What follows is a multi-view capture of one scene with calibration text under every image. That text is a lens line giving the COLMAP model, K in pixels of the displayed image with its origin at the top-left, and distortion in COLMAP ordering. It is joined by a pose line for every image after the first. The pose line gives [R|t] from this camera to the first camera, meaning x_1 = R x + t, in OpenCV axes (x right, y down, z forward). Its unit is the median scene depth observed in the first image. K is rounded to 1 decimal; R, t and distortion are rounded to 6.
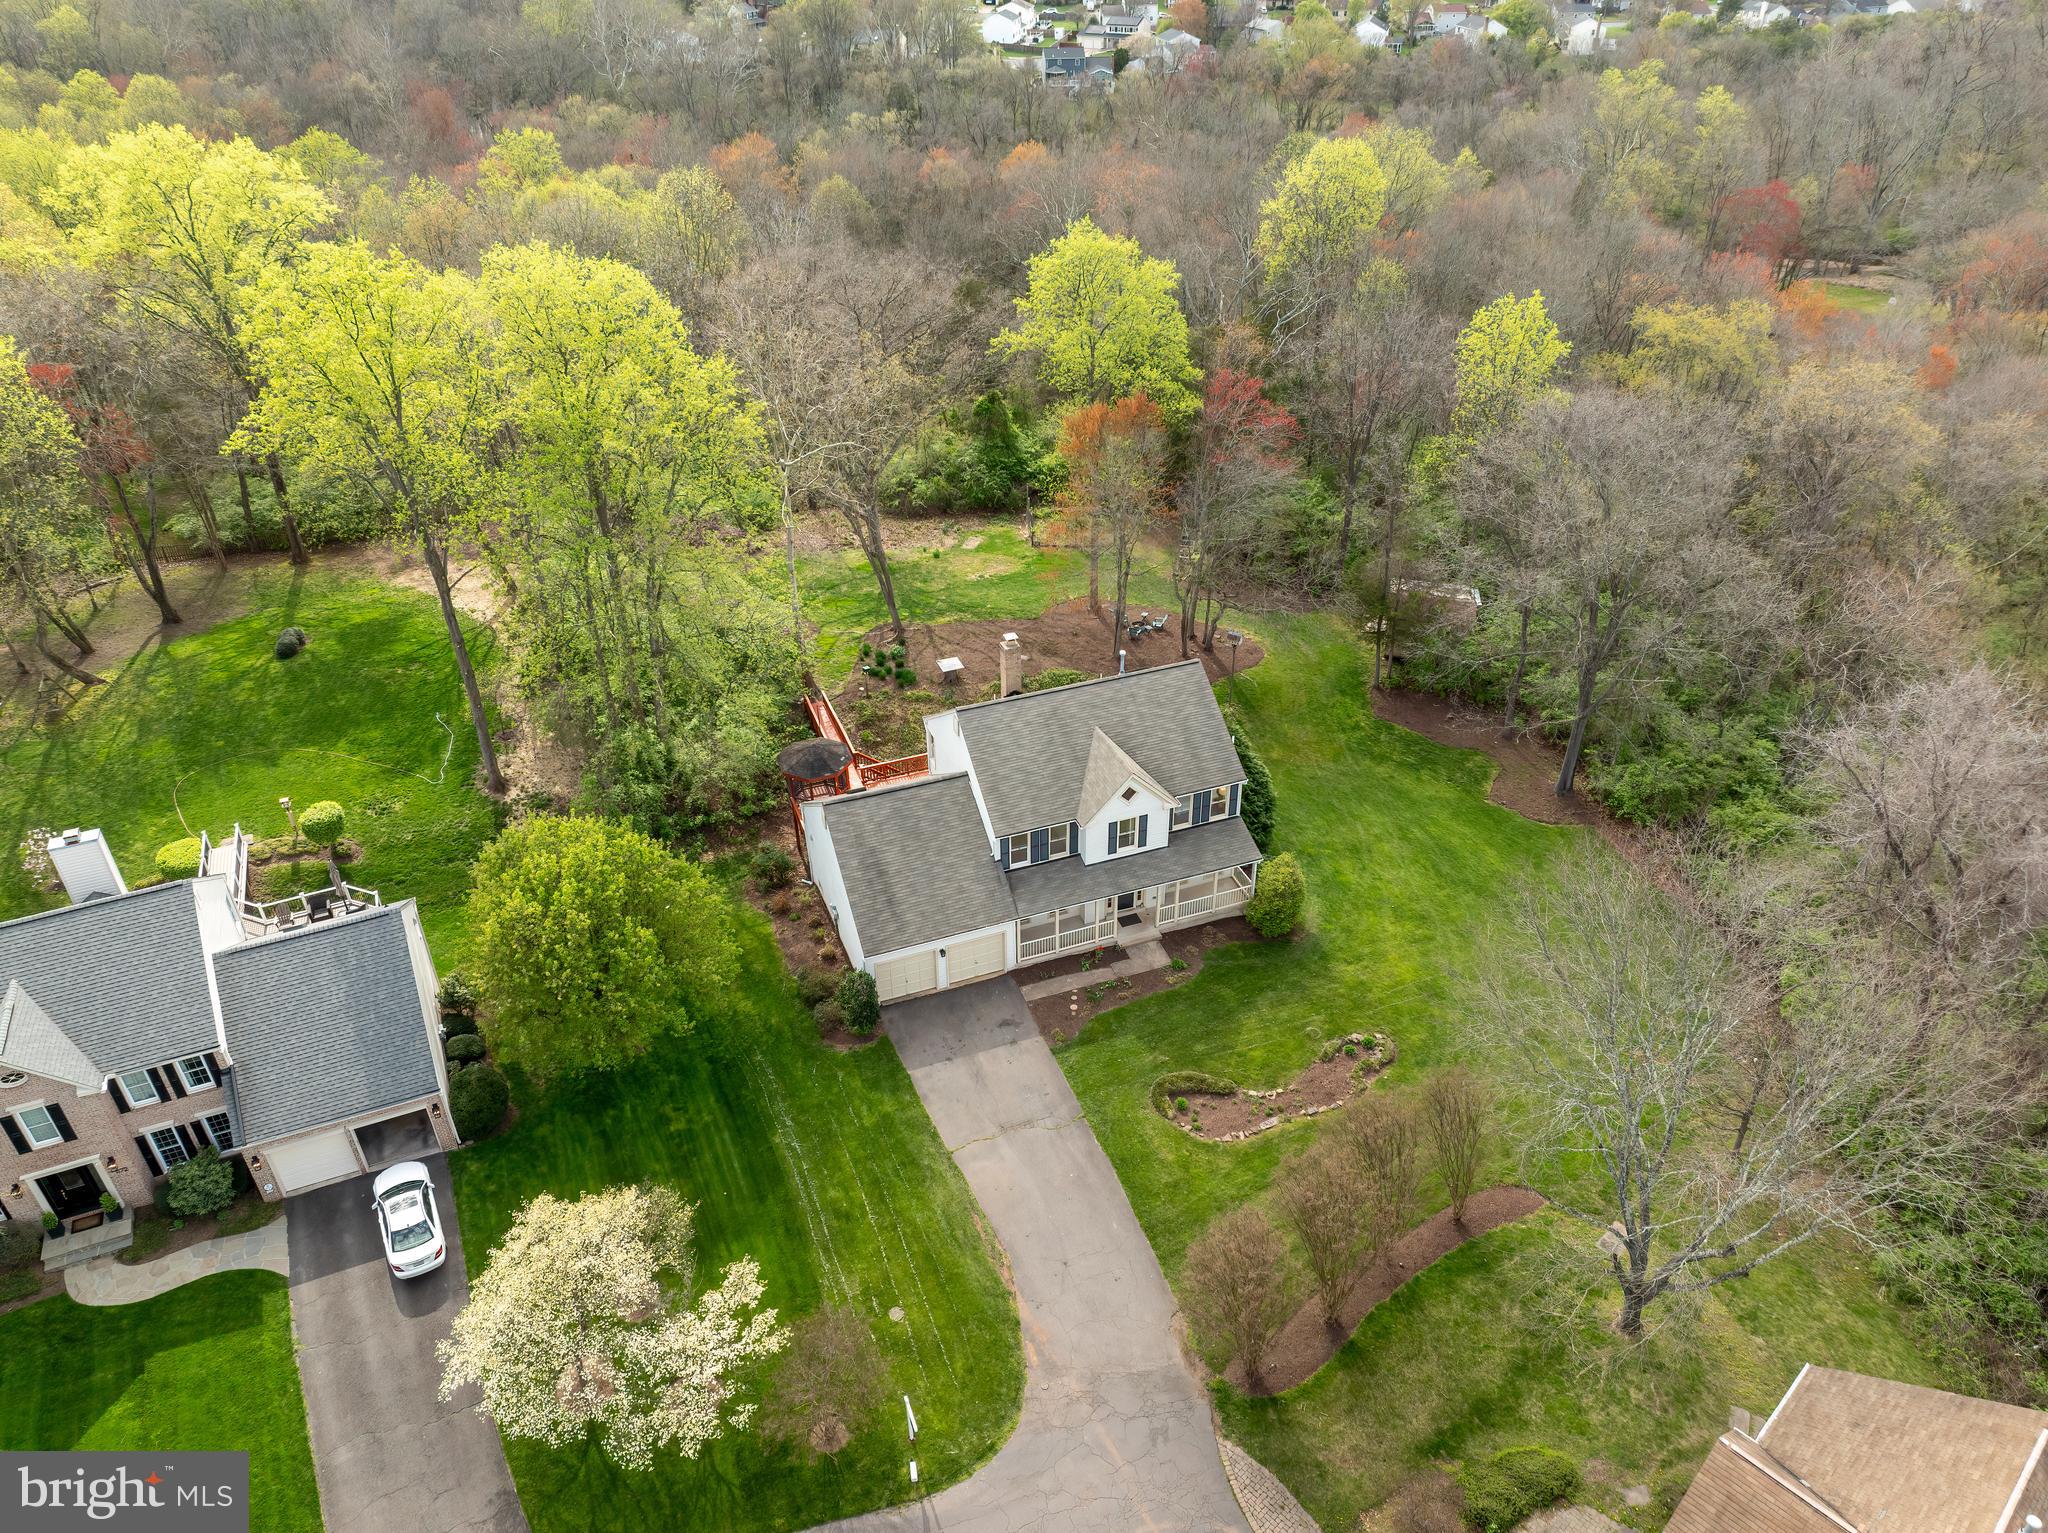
lens RADIAL K [[1451.6, 0, 1024.0], [0, 1451.6, 766.5], [0, 0, 1]] dist [-0.036844, -0.006384]
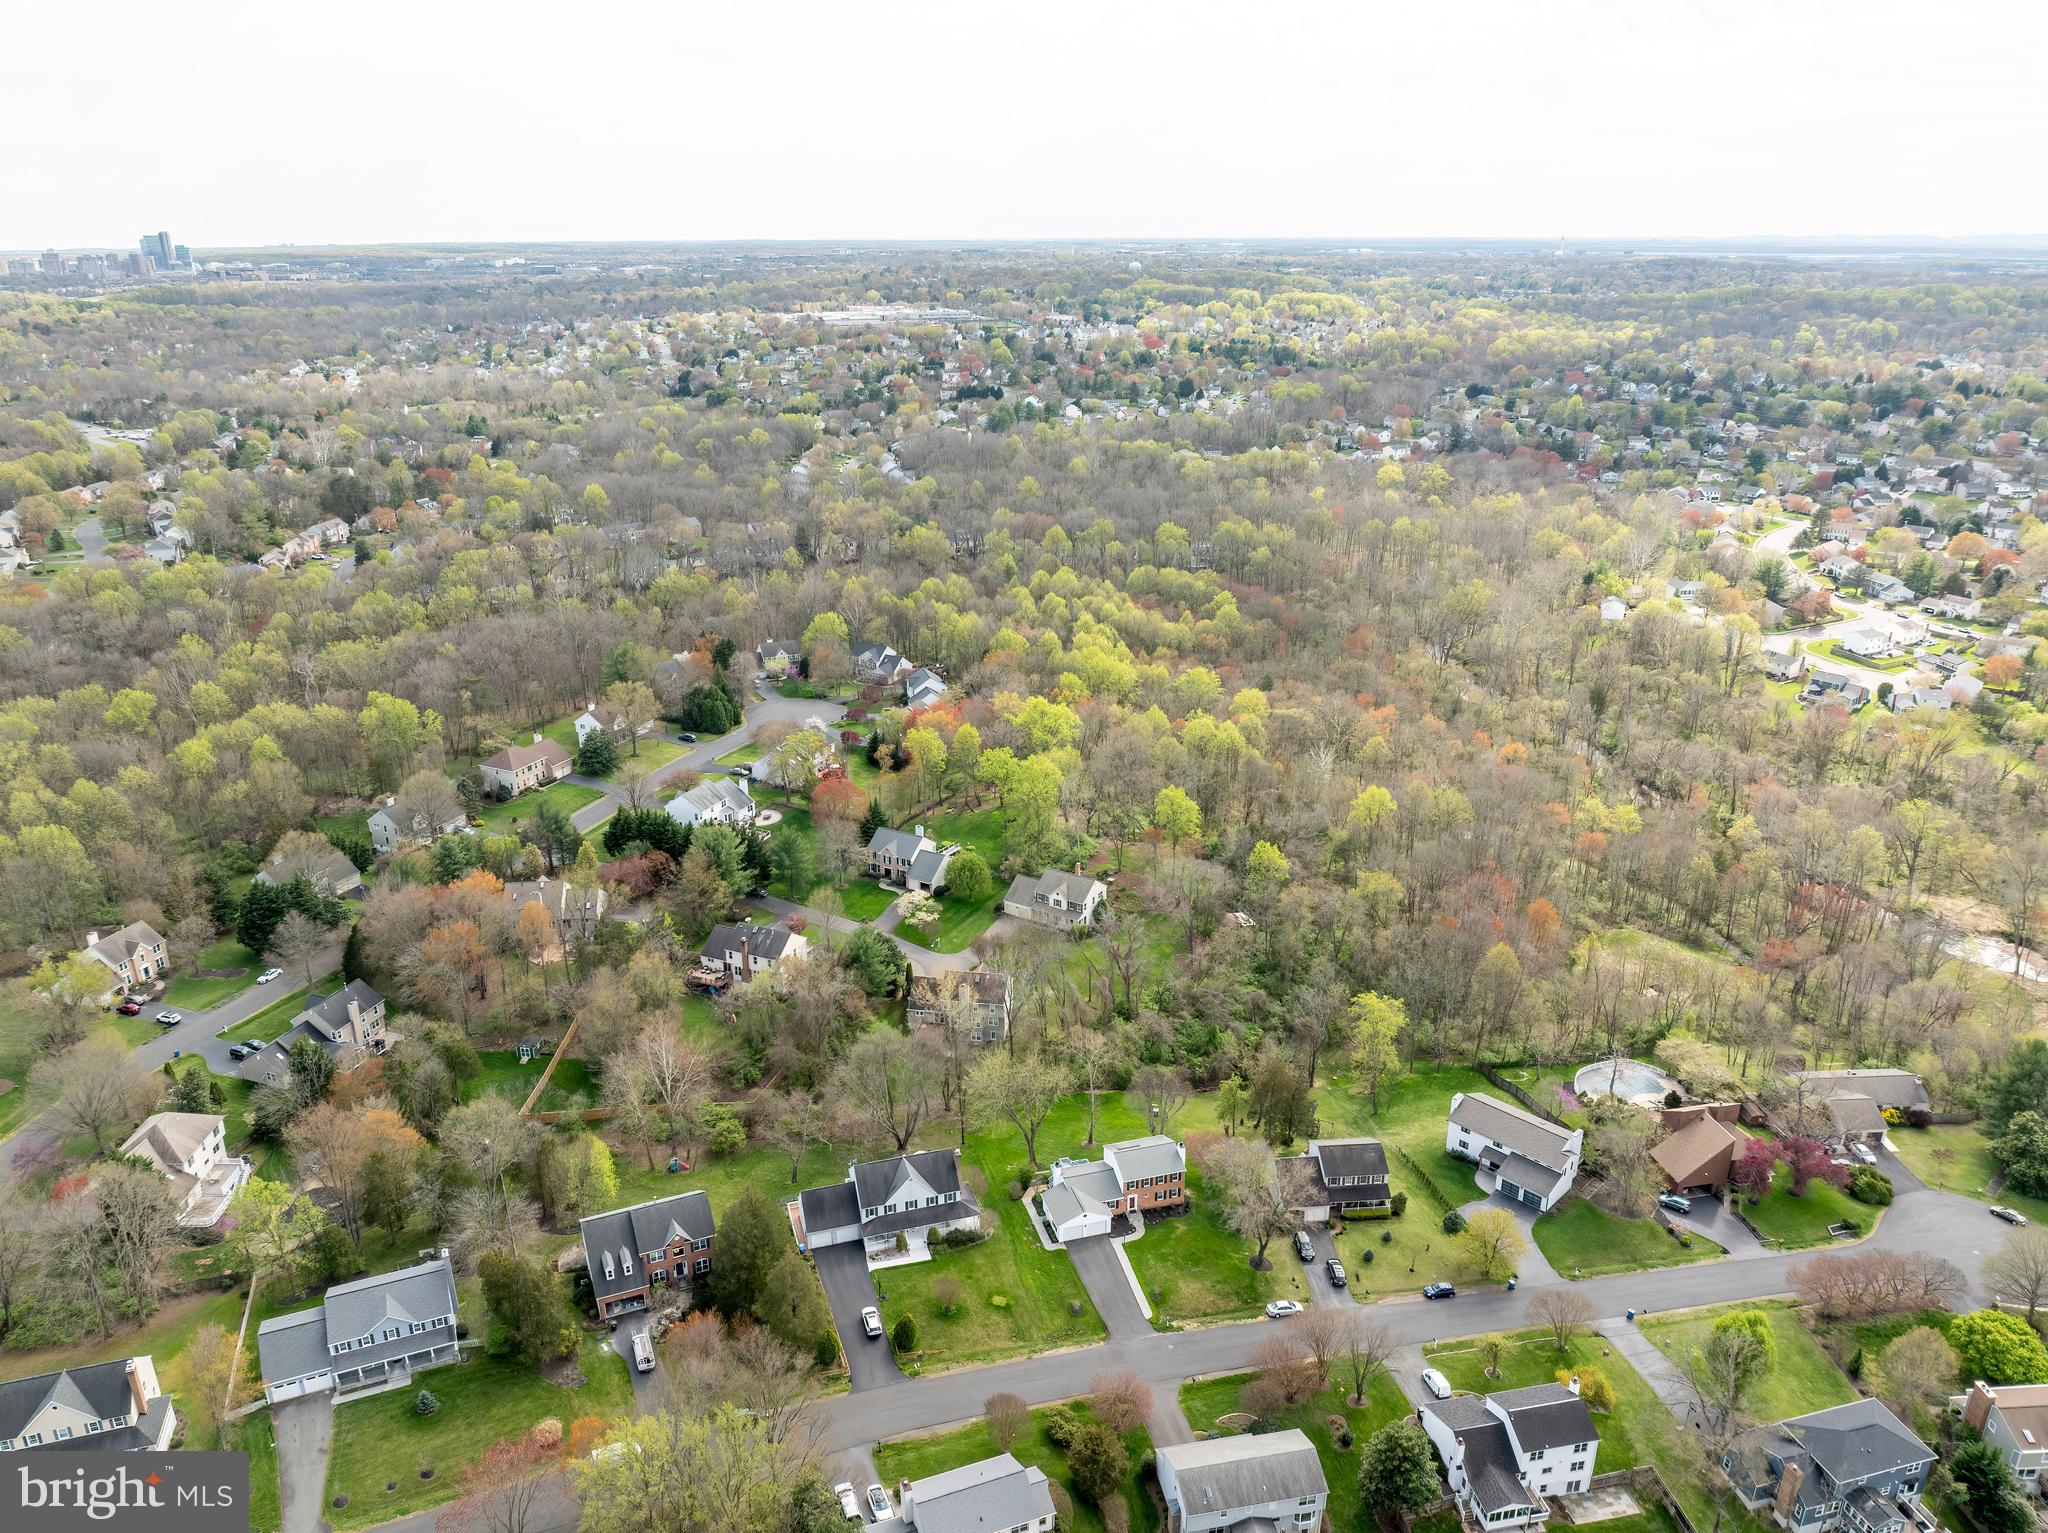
lens RADIAL K [[1451.6, 0, 1024.0], [0, 1451.6, 766.5], [0, 0, 1]] dist [-0.036844, -0.006384]
pose [[0.605405, 0.292259, -0.740317, 3.477269], [-0.442441, 0.896764, -0.007791, -0.276634], [0.661613, 0.332263, 0.672213, -2.484547]]
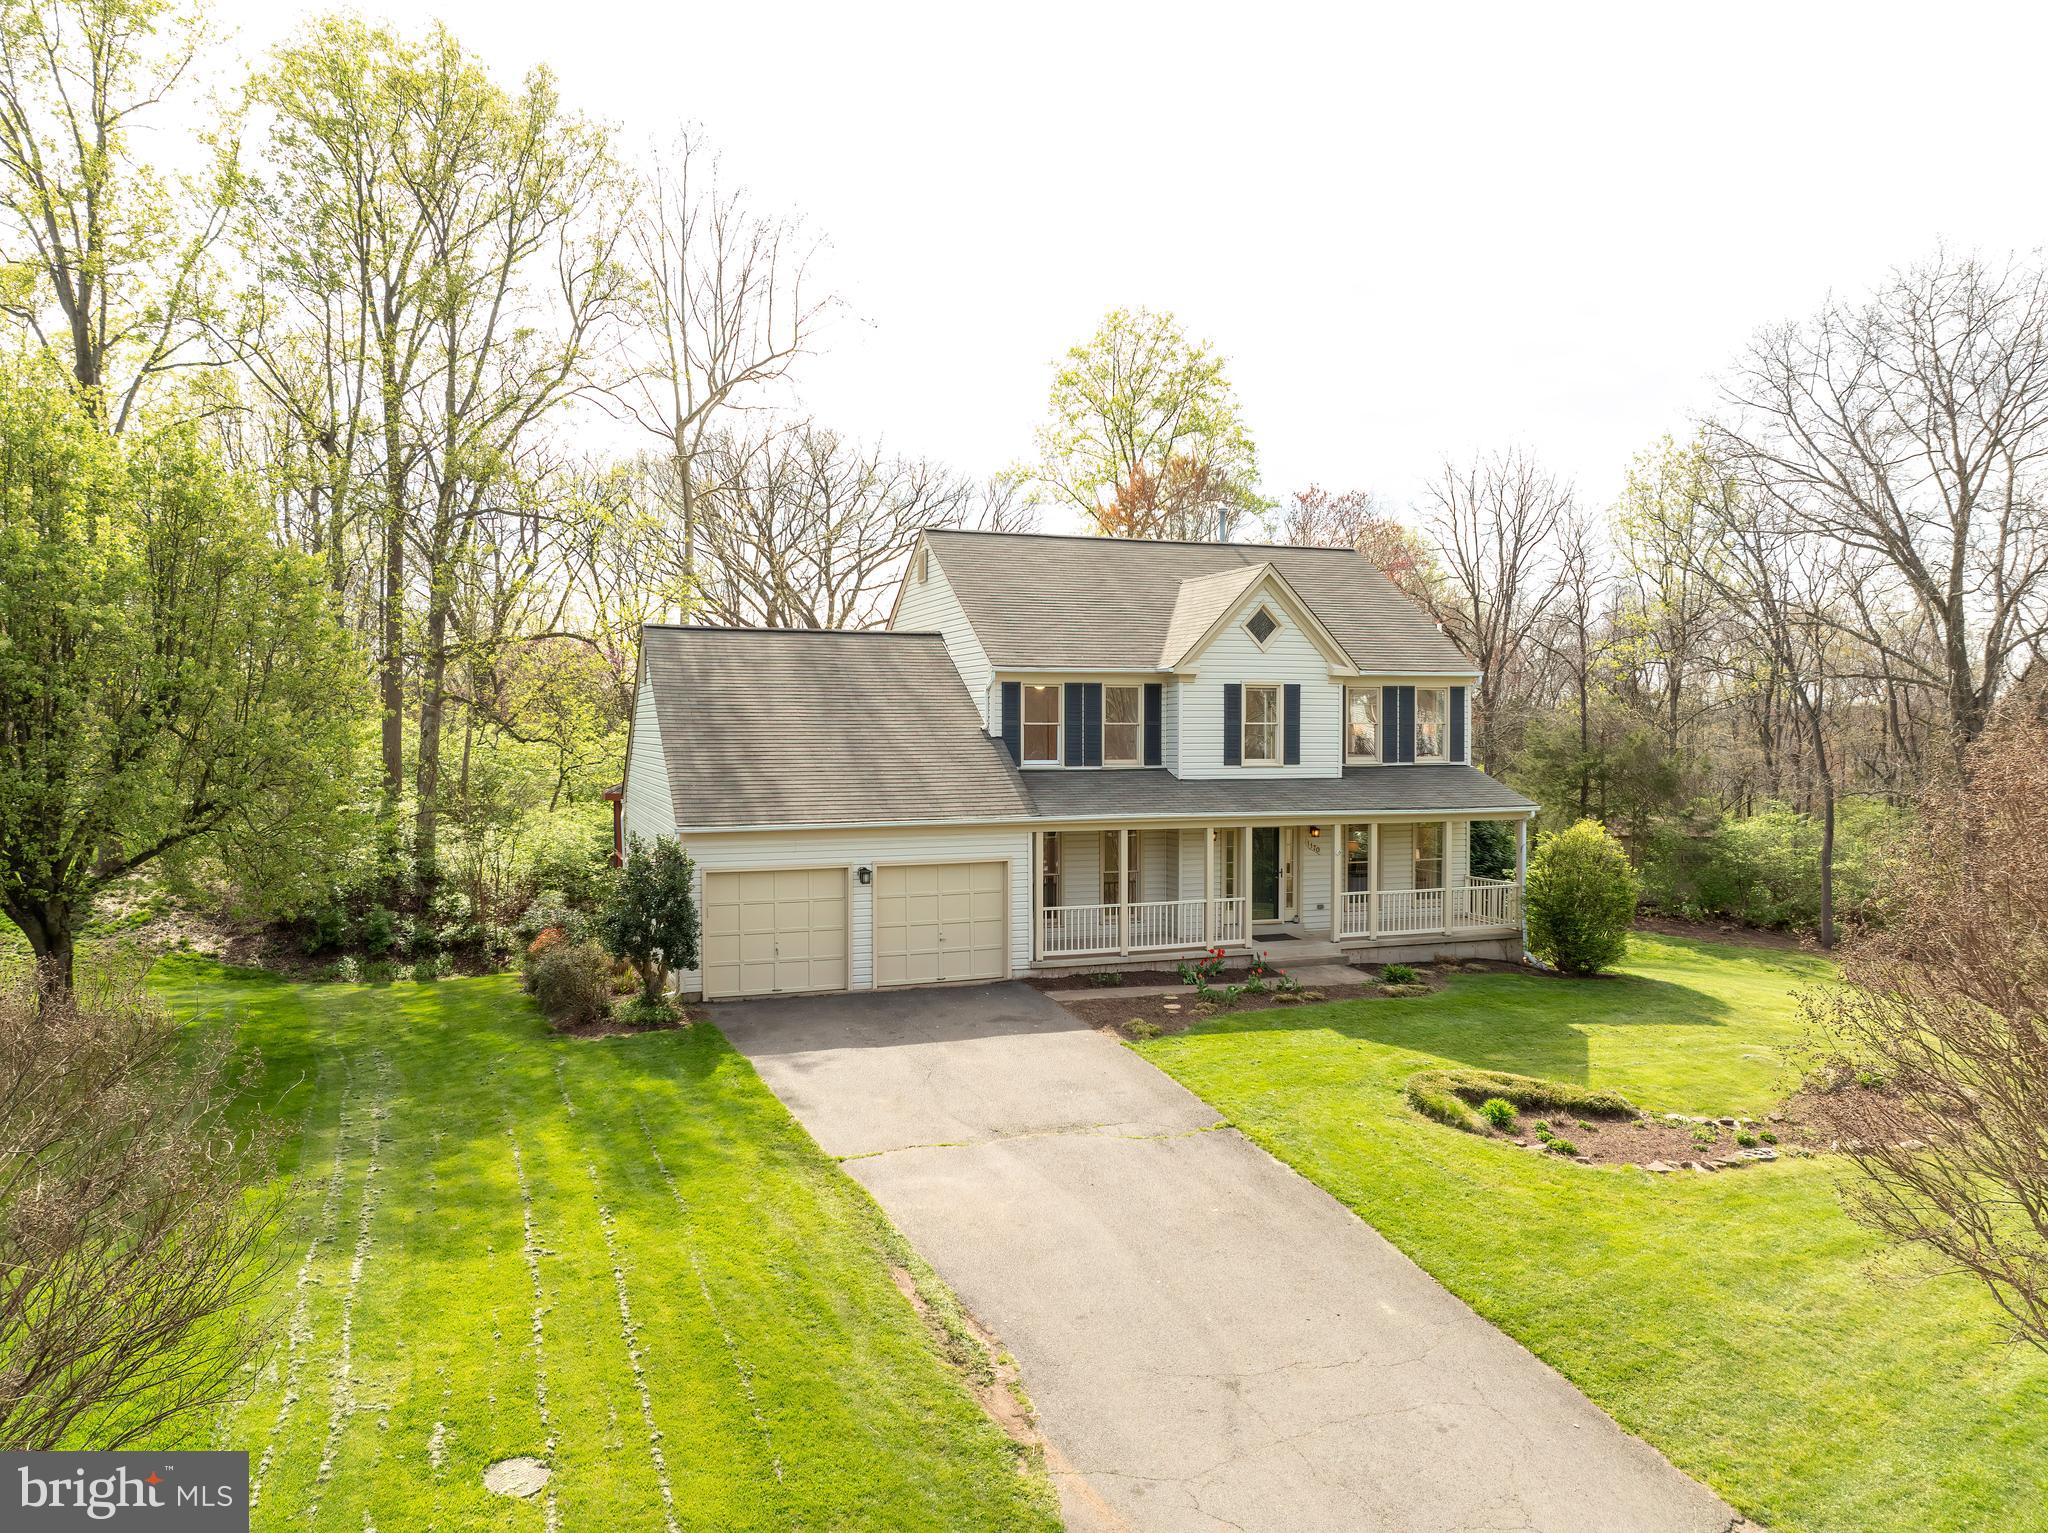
lens RADIAL K [[1451.6, 0, 1024.0], [0, 1451.6, 766.5], [0, 0, 1]] dist [-0.036844, -0.006384]
pose [[0.999966, 0.007176, -0.004122, -0.006912], [-0.008269, 0.845901, -0.533276, 0.325773], [-0.000340, 0.533291, 0.845932, 0.604841]]
